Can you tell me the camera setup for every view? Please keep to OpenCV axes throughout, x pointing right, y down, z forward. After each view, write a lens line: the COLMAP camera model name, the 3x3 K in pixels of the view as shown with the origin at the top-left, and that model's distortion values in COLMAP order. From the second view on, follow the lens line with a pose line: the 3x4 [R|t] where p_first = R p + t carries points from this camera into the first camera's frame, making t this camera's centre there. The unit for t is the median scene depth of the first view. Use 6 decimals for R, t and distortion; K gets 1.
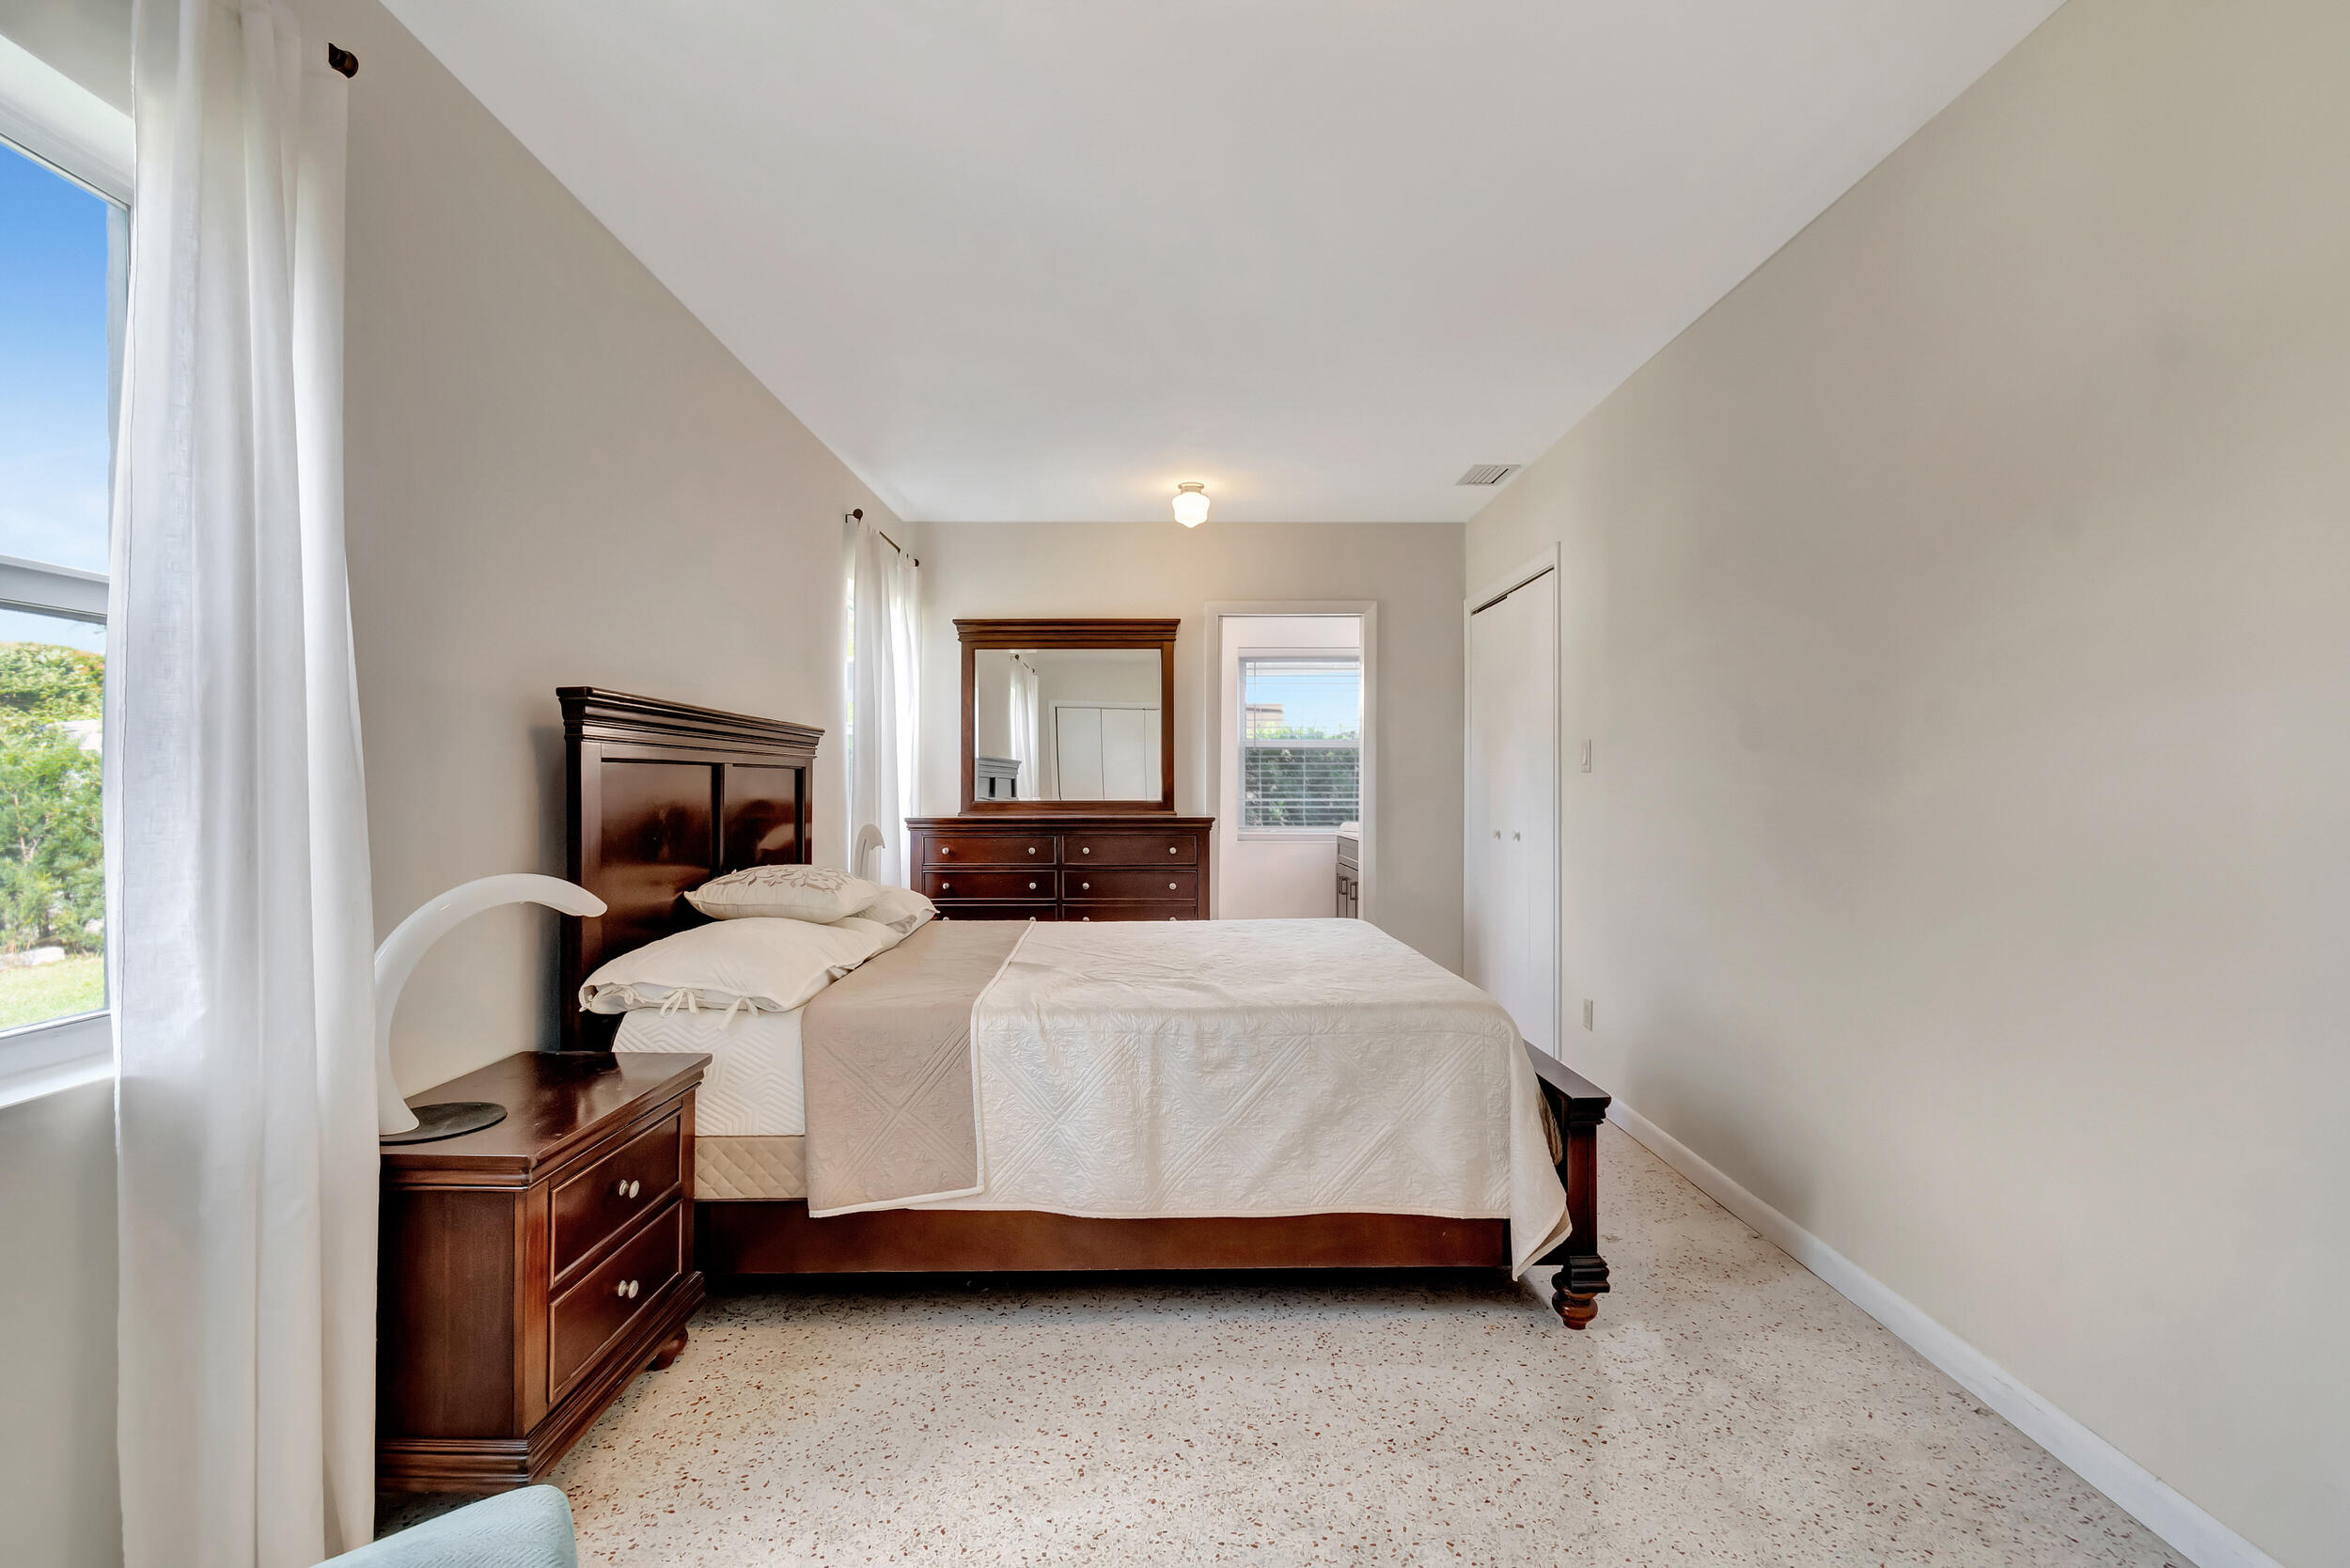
lens RADIAL K [[1049.8, 0, 1143.5], [0, 1049.8, 771.7], [0, 0, 1]] dist [-0.000626, -0.000160]
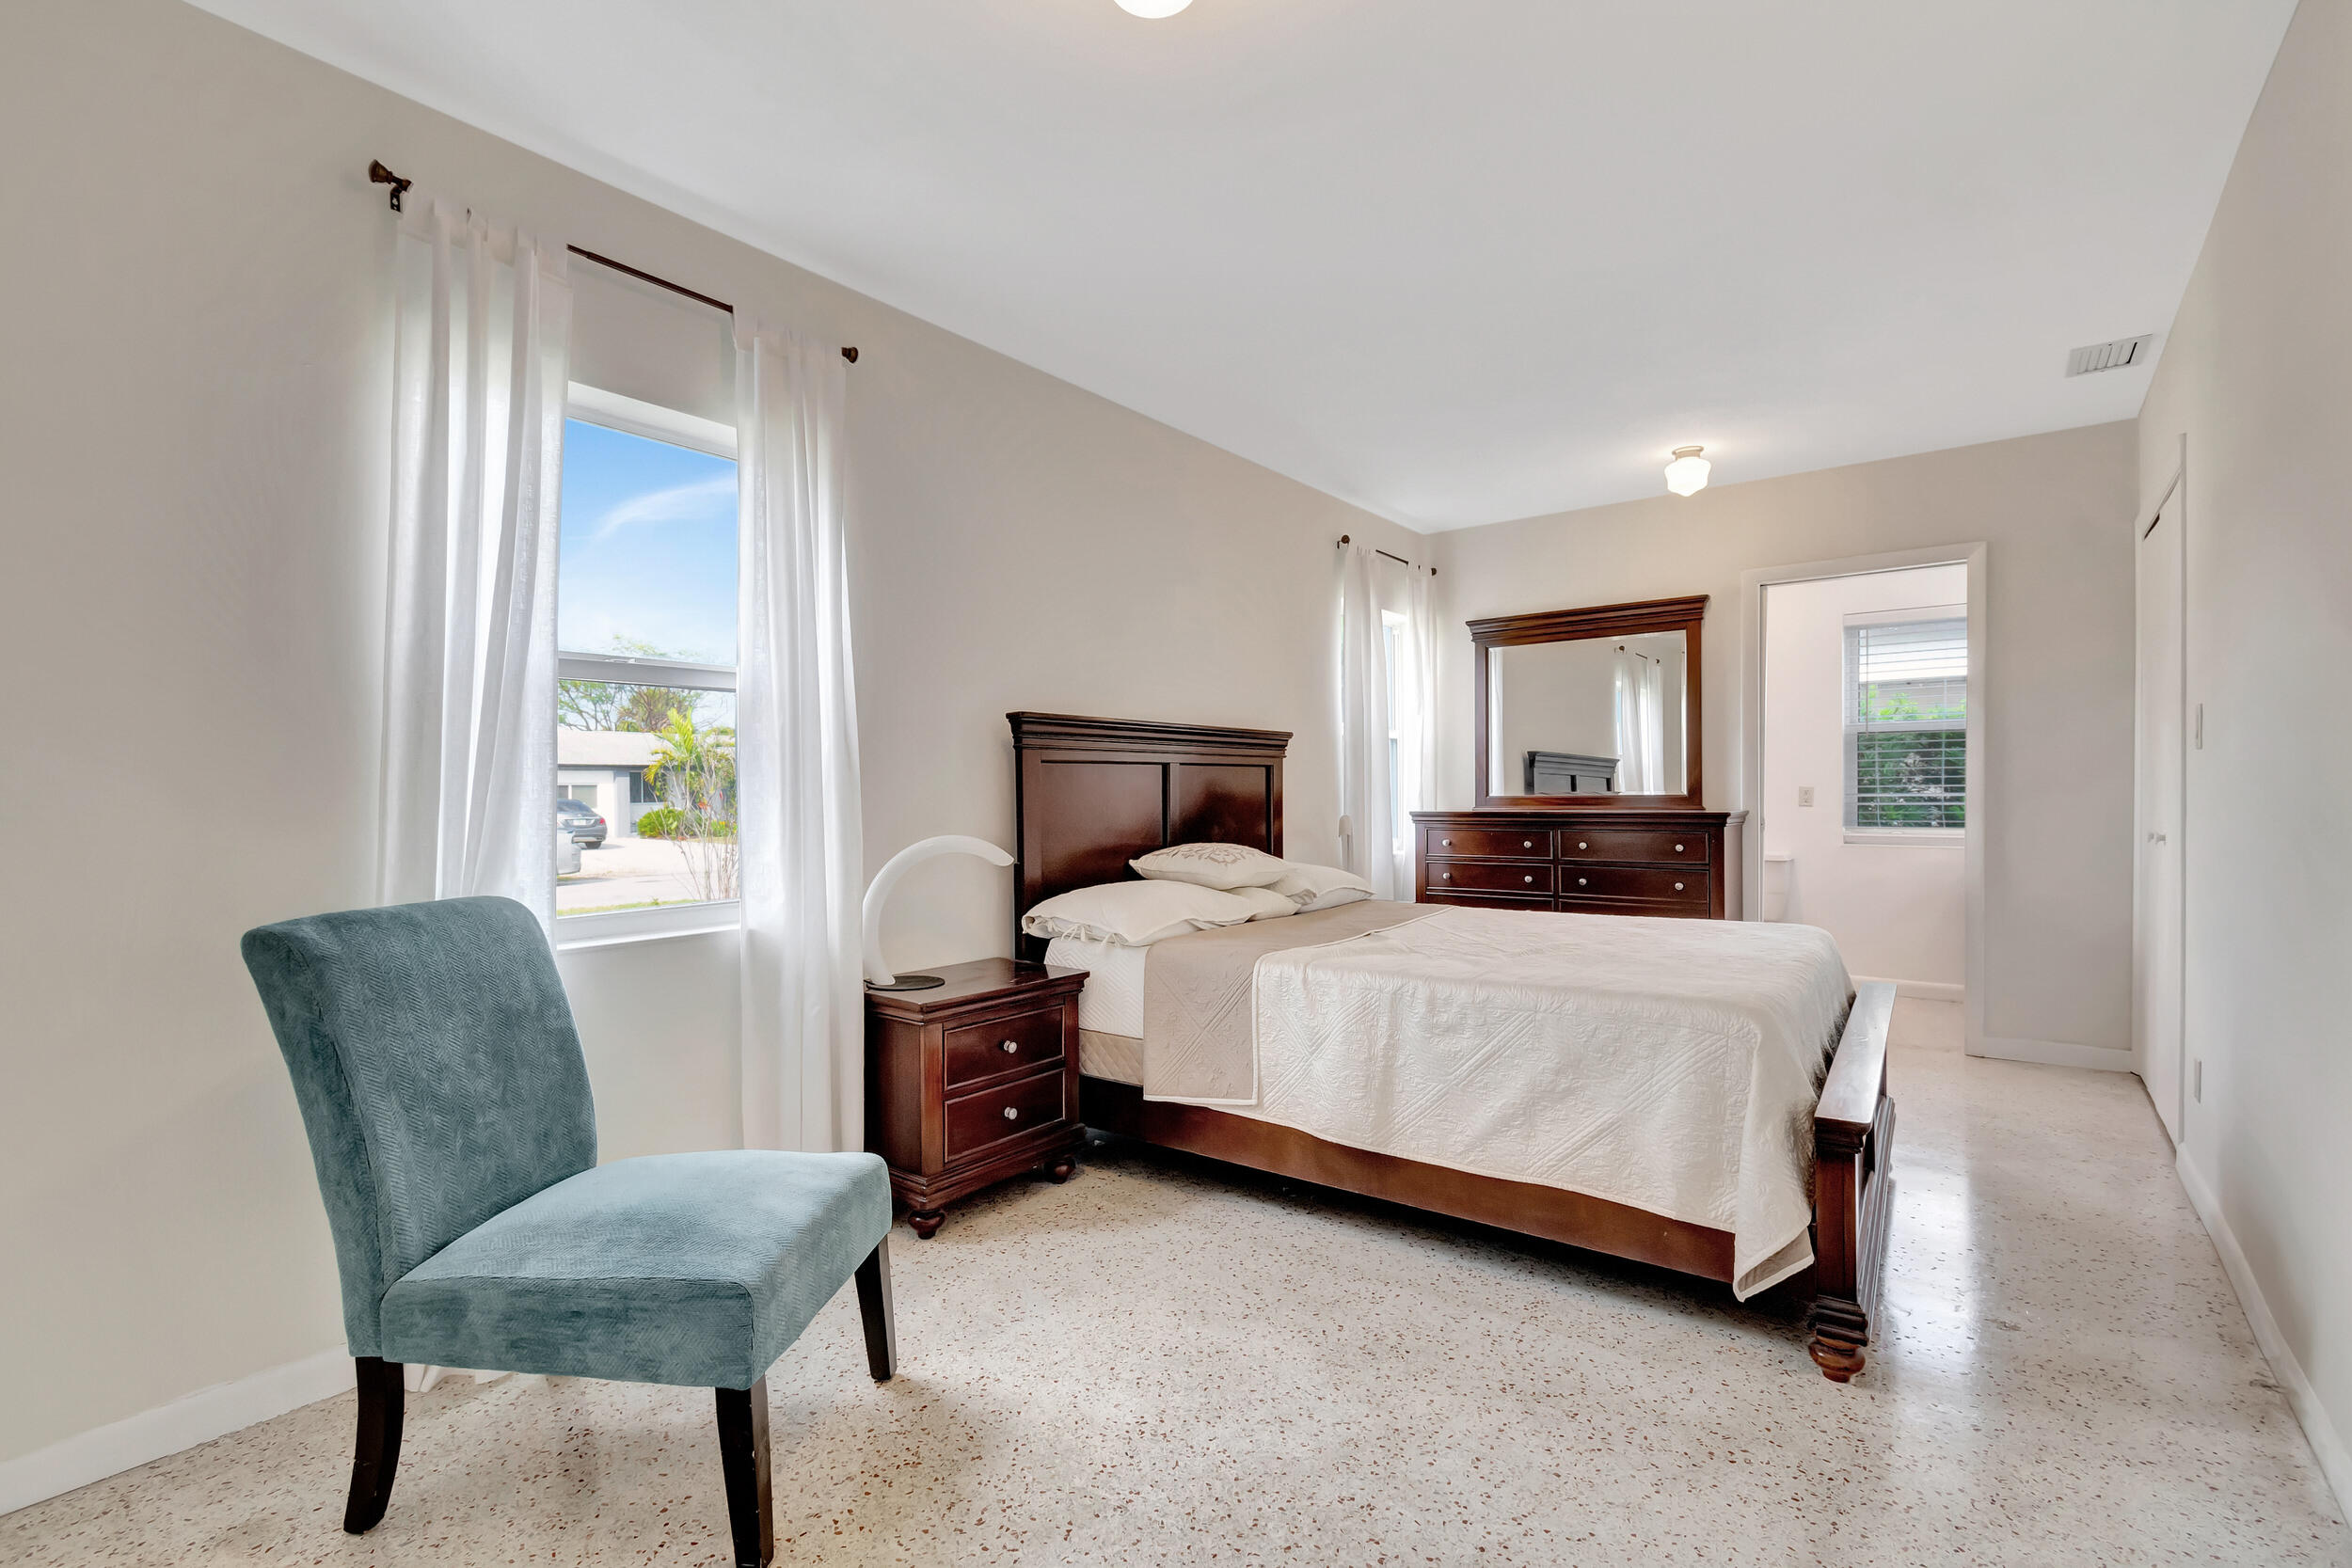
lens RADIAL K [[1089.5, 0, 1183.5], [0, 1089.5, 796.5], [0, 0, 1]] dist [-0.004534, -0.000480]
pose [[0.782730, -0.004250, -0.622347, 0.557947], [0.016207, 0.999777, 0.013556, 0.019186], [0.622150, -0.020697, 0.782624, -0.045710]]
